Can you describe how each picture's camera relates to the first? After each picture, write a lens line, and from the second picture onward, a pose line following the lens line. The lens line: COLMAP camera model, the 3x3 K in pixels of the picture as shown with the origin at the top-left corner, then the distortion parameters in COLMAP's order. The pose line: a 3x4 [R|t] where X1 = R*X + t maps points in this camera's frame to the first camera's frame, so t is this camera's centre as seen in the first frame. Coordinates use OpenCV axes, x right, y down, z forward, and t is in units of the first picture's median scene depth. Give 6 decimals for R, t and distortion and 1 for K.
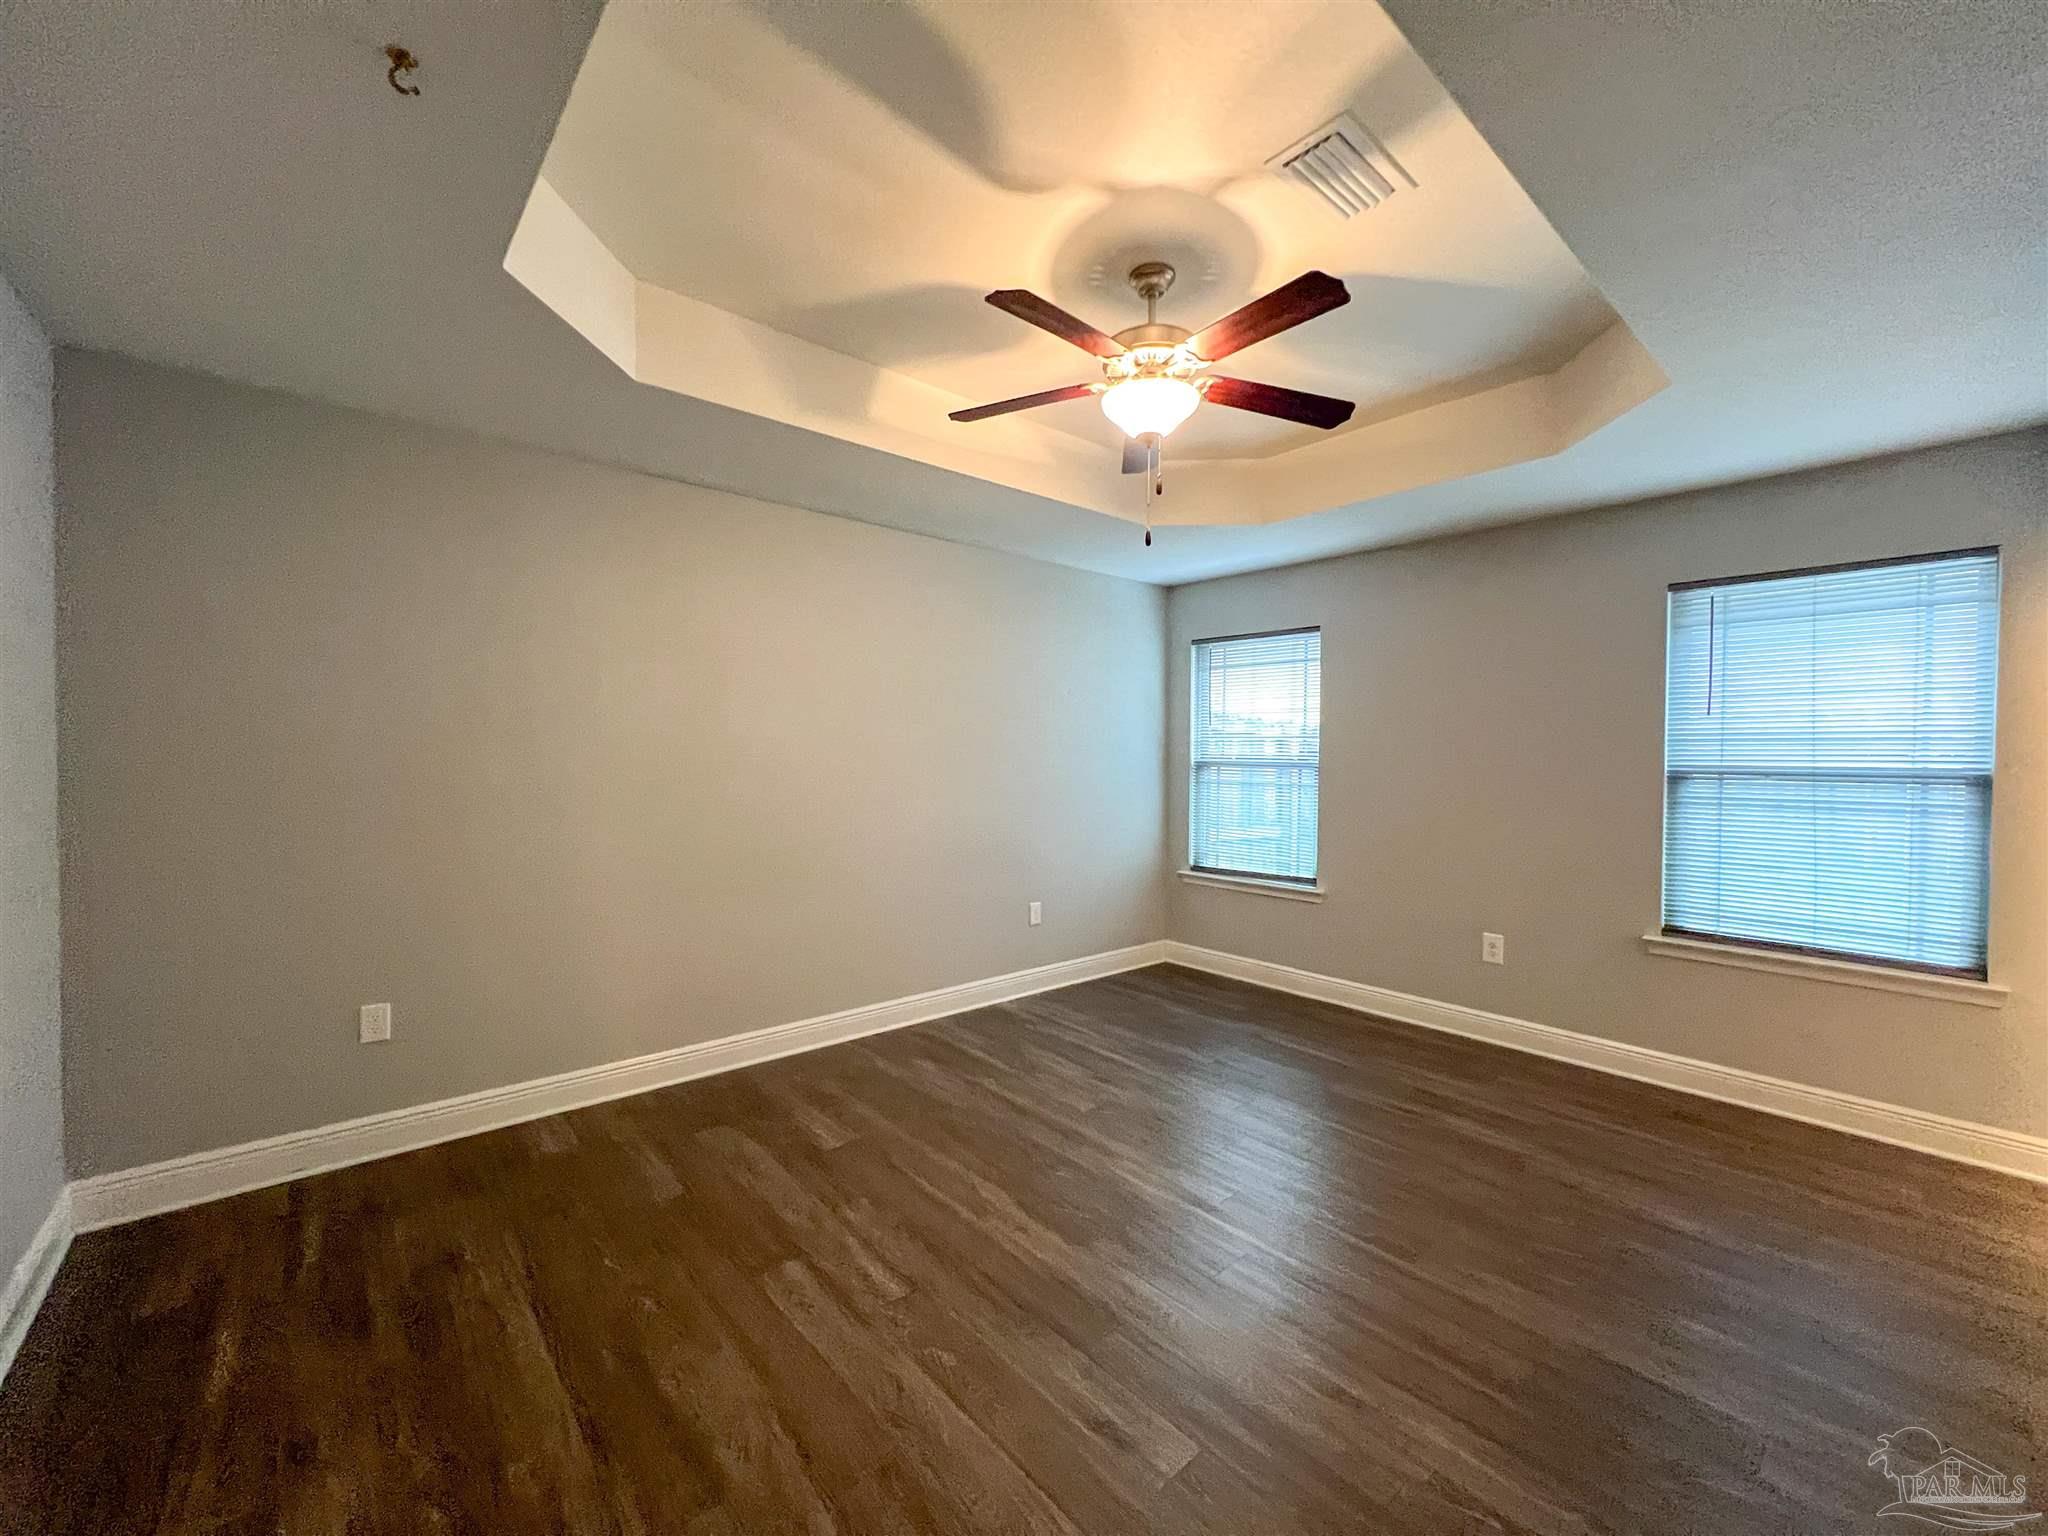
lens RADIAL K [[824.7, 0, 1024.0], [0, 824.7, 768.0], [0, 0, 1]] dist [0.002268, 0.000636]
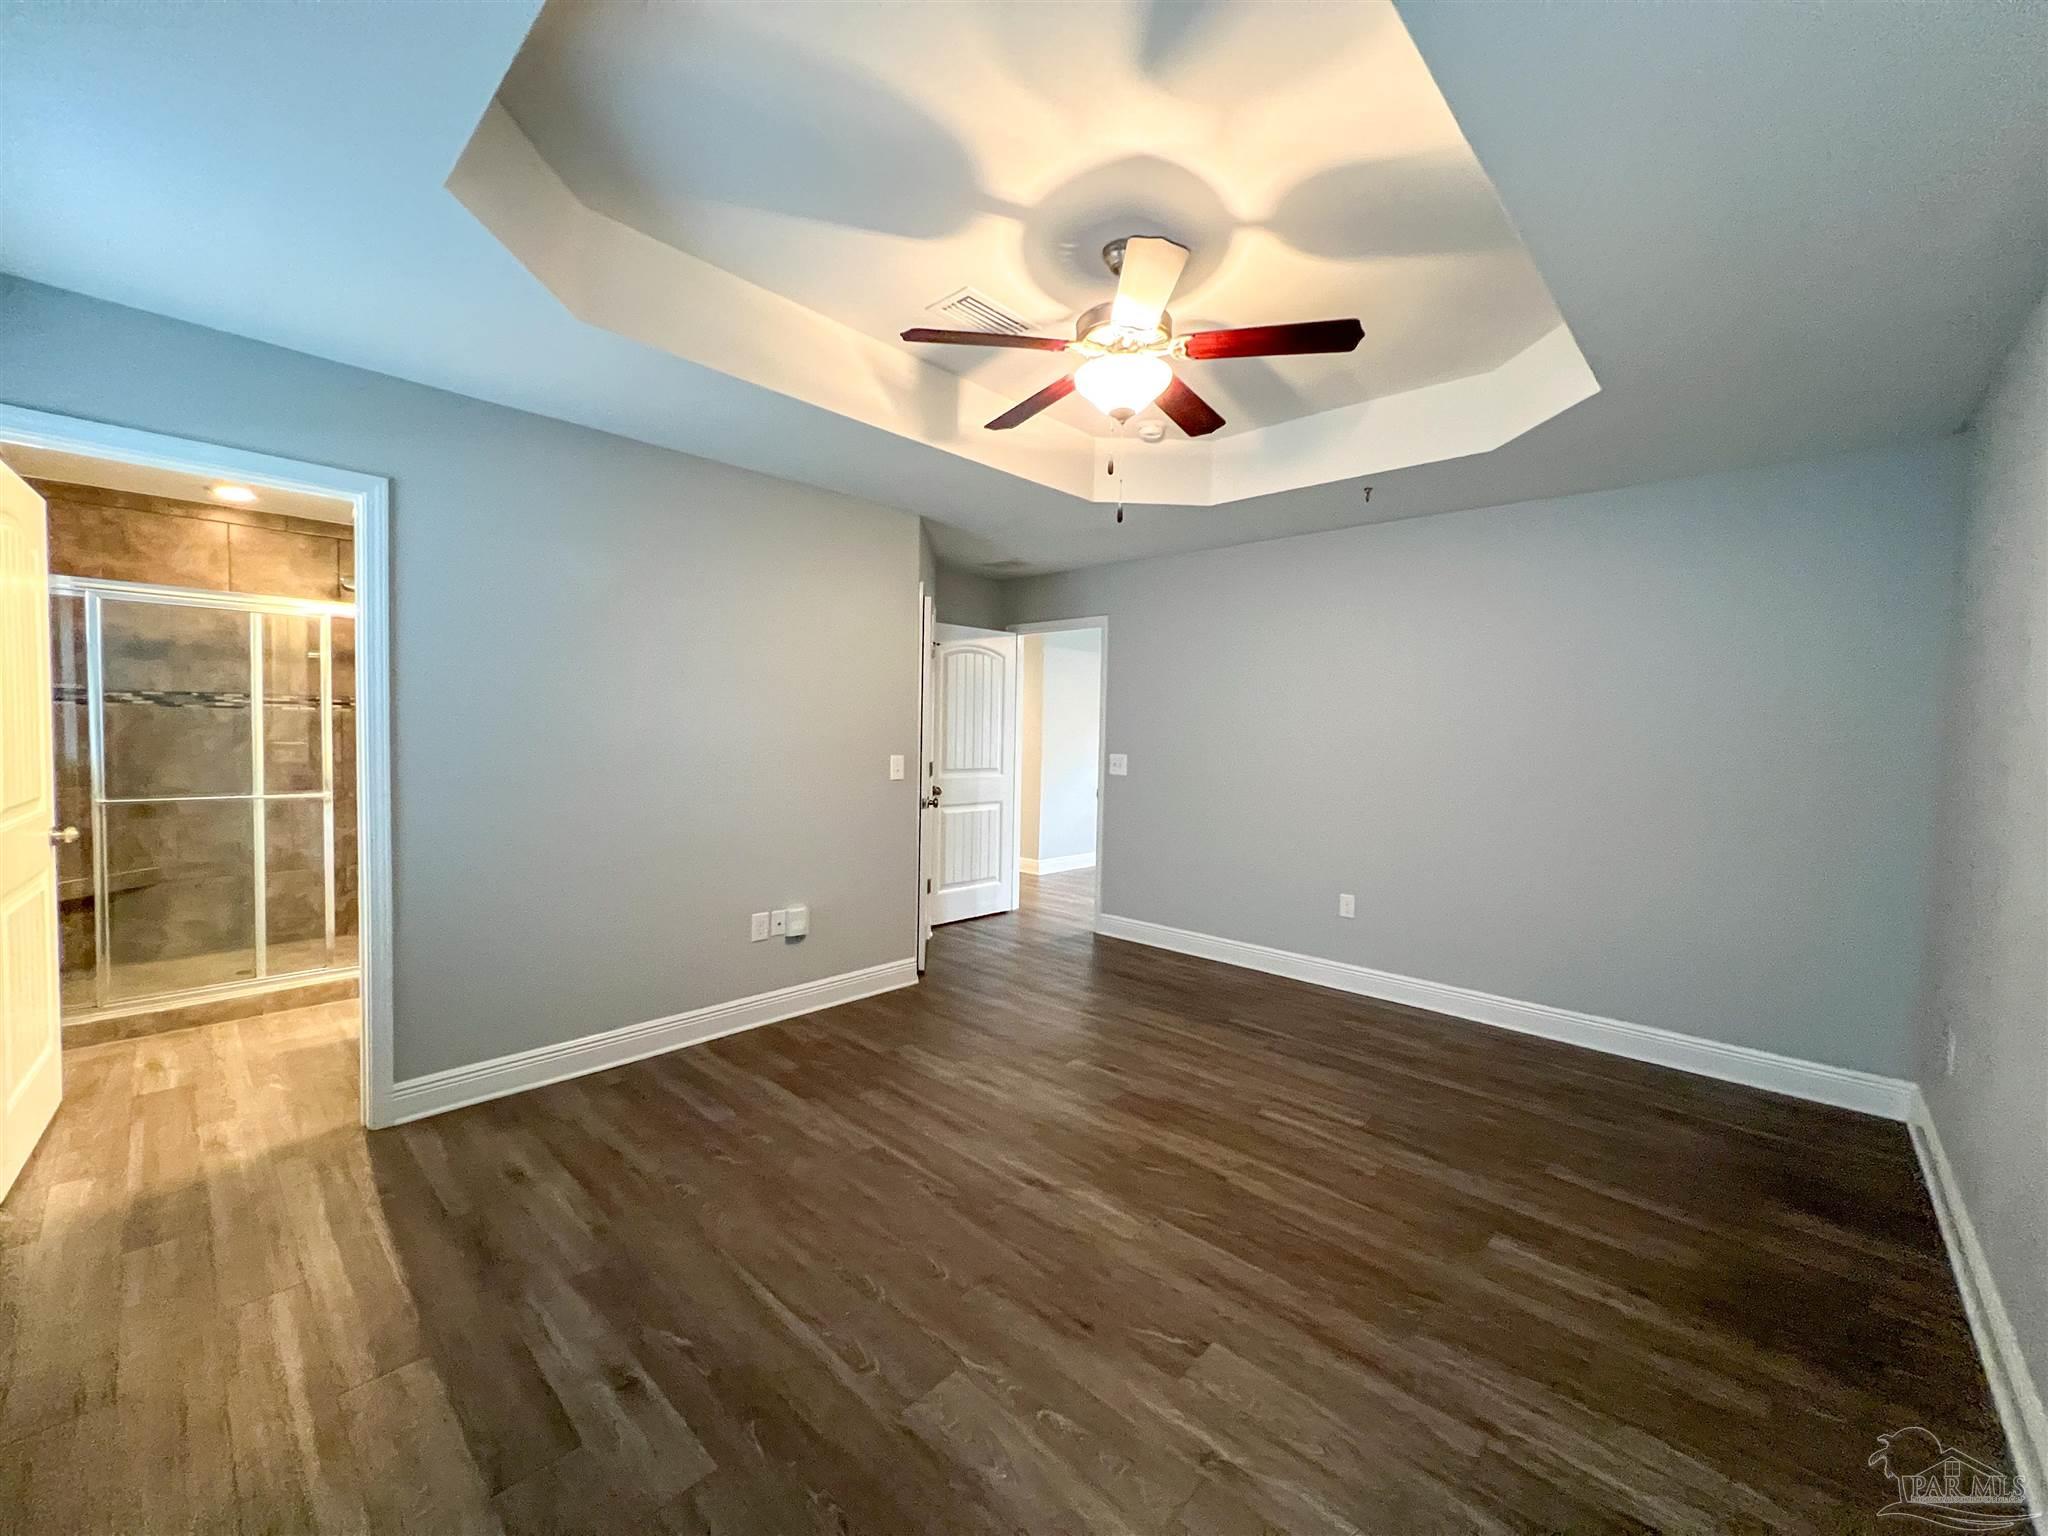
lens RADIAL K [[817.3, 0, 1021.4], [0, 817.3, 766.0], [0, 0, 1]] dist [0.000785, -0.000393]
pose [[-0.994729, -0.032981, -0.097094, 0.349723], [-0.039143, 0.997292, 0.062256, -0.027073], [0.094778, 0.065728, -0.993326, 1.926729]]
